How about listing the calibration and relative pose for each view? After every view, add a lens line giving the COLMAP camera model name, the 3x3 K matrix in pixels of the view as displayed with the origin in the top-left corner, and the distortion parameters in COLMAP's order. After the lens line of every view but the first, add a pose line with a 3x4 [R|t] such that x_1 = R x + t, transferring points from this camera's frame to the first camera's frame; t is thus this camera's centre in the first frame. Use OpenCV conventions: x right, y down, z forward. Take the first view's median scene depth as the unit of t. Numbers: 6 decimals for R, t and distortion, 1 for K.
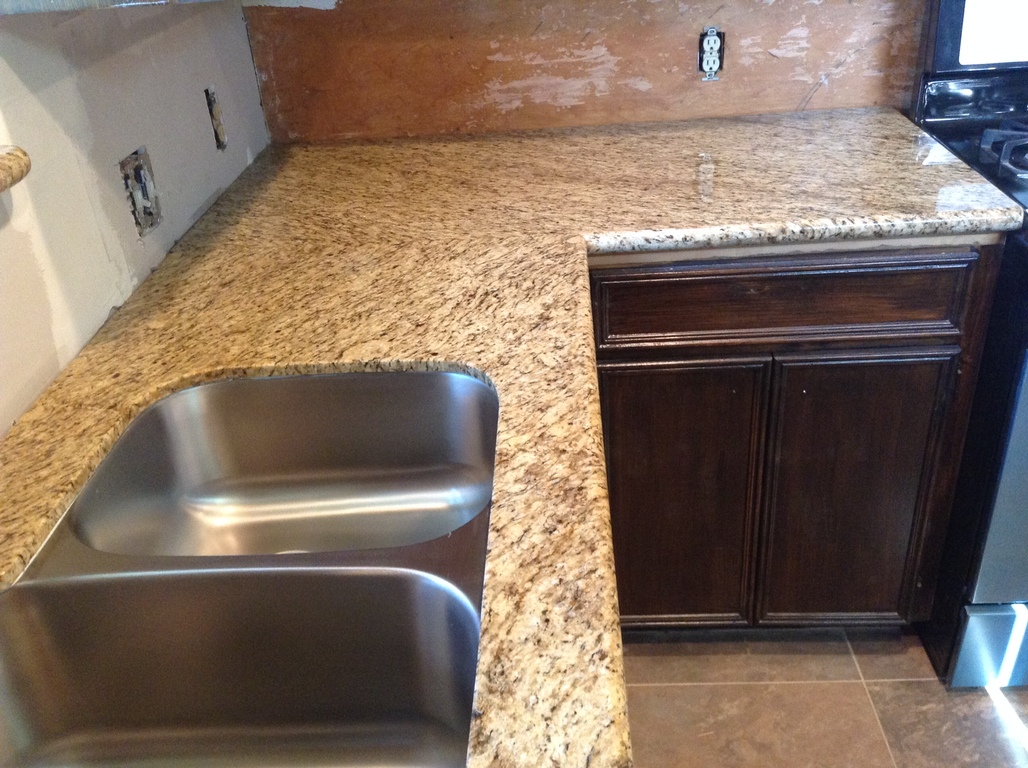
lens RADIAL K [[931.2, 0, 515.7], [0, 931.2, 394.8], [0, 0, 1]] dist [0.163602, -0.363701]
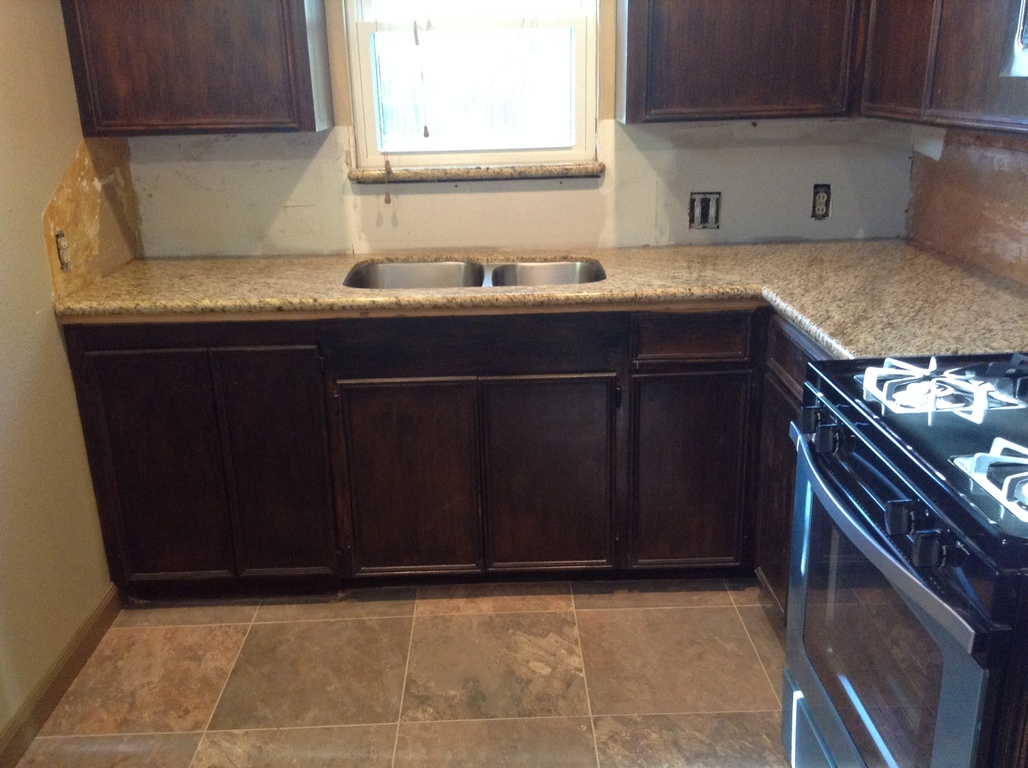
lens RADIAL K [[931.2, 0, 515.7], [0, 931.2, 394.8], [0, 0, 1]] dist [0.163602, -0.363701]
pose [[0.055569, 0.384446, -0.921473, 1.266270], [-0.482815, 0.818169, 0.312231, -0.242393], [0.873957, 0.427551, 0.231081, 0.218771]]
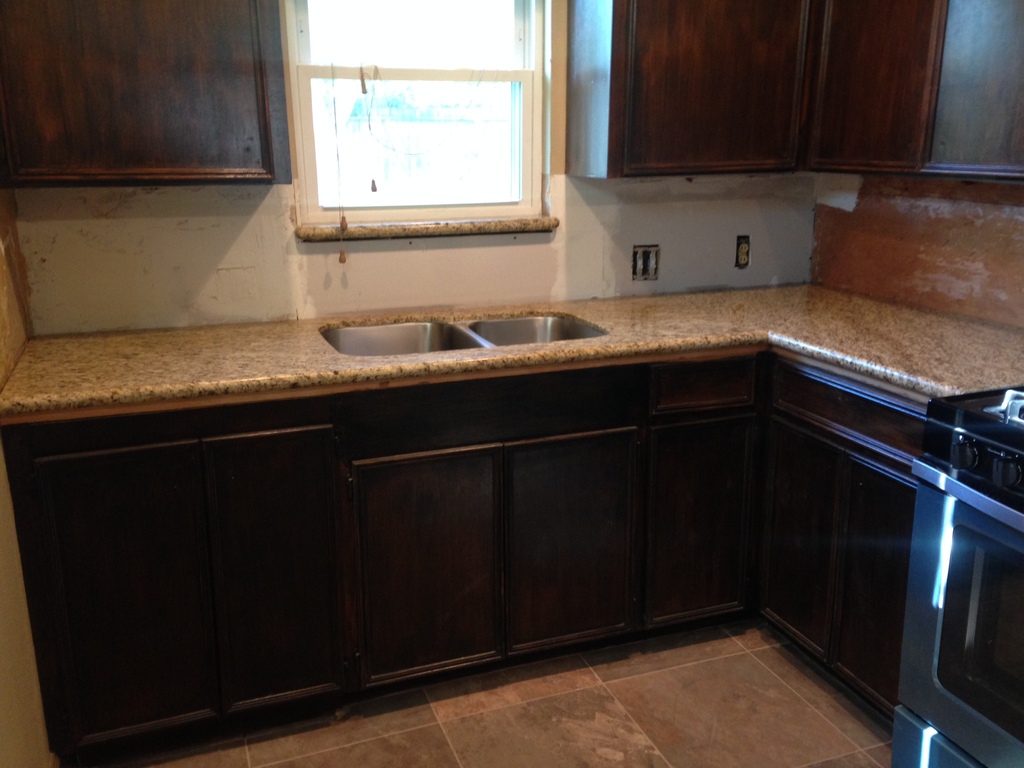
lens RADIAL K [[930.8, 0, 514.8], [0, 930.8, 378.7], [0, 0, 1]] dist [0.175081, -0.233209]
pose [[0.388014, 0.297926, -0.872172, 1.085432], [-0.481357, 0.872501, 0.083891, -0.008682], [0.785965, 0.387275, 0.481952, -0.145140]]
